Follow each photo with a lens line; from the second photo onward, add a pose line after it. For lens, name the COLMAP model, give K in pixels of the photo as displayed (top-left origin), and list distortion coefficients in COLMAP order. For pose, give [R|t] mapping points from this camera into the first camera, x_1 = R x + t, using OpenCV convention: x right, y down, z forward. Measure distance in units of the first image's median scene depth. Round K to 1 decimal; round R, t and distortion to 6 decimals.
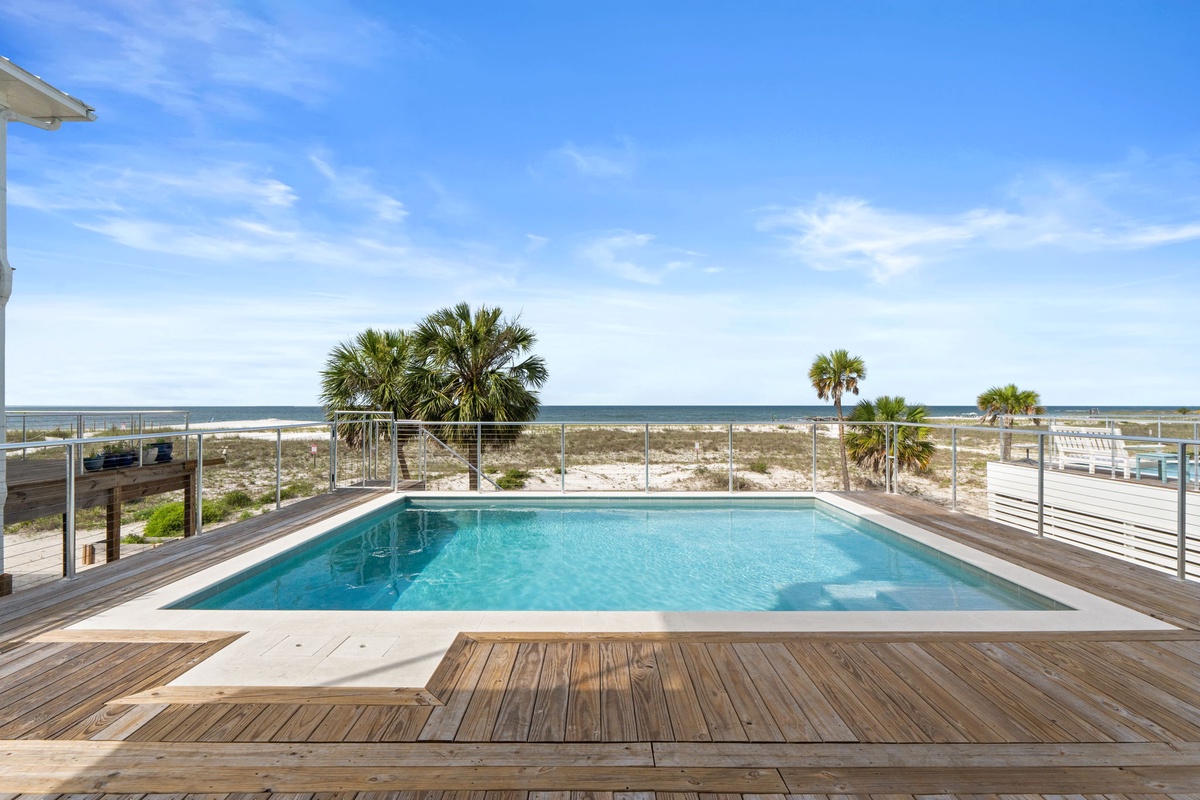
lens RADIAL K [[510.4, 0, 597.7], [0, 510.4, 399.7], [0, 0, 1]] dist [-0.006309, 0.000100]
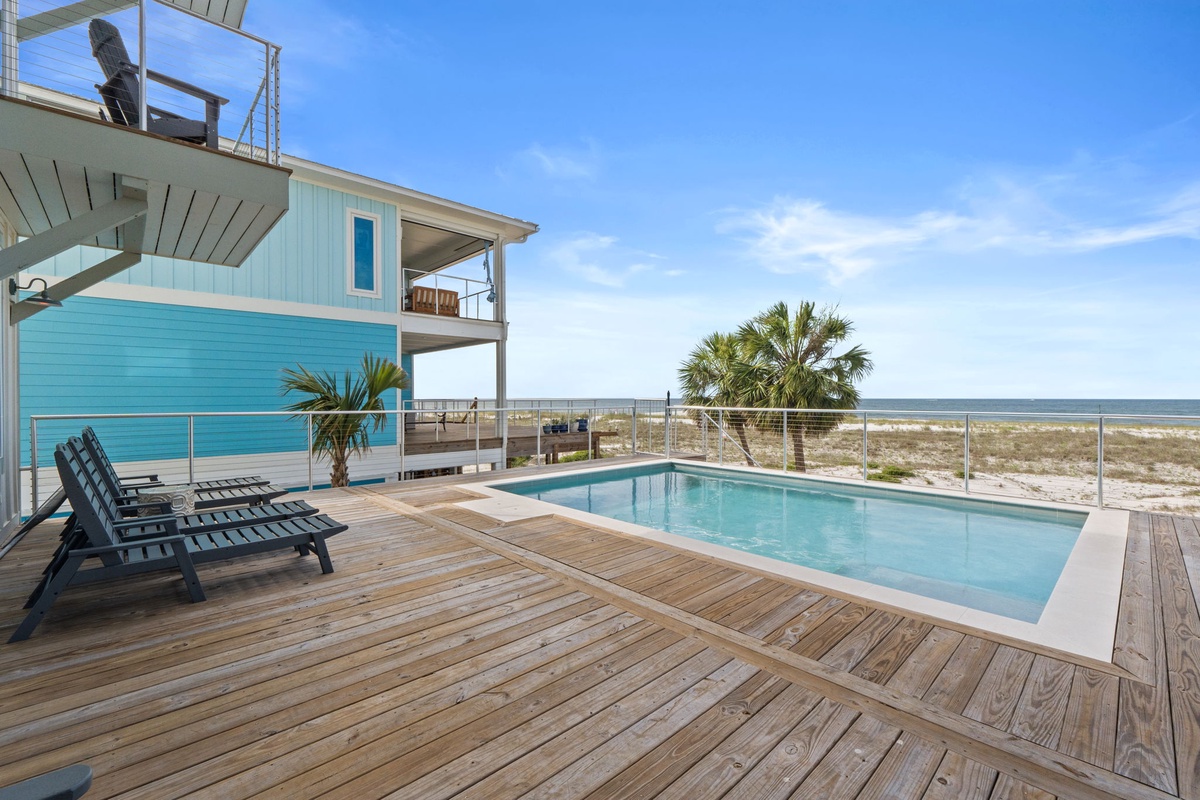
lens RADIAL K [[510.4, 0, 597.7], [0, 510.4, 399.7], [0, 0, 1]] dist [-0.006309, 0.000100]
pose [[0.682645, 0.005846, -0.730727, 0.268721], [0.004866, 0.999909, 0.012545, 0.003860], [0.730734, -0.012119, 0.682555, -0.033709]]
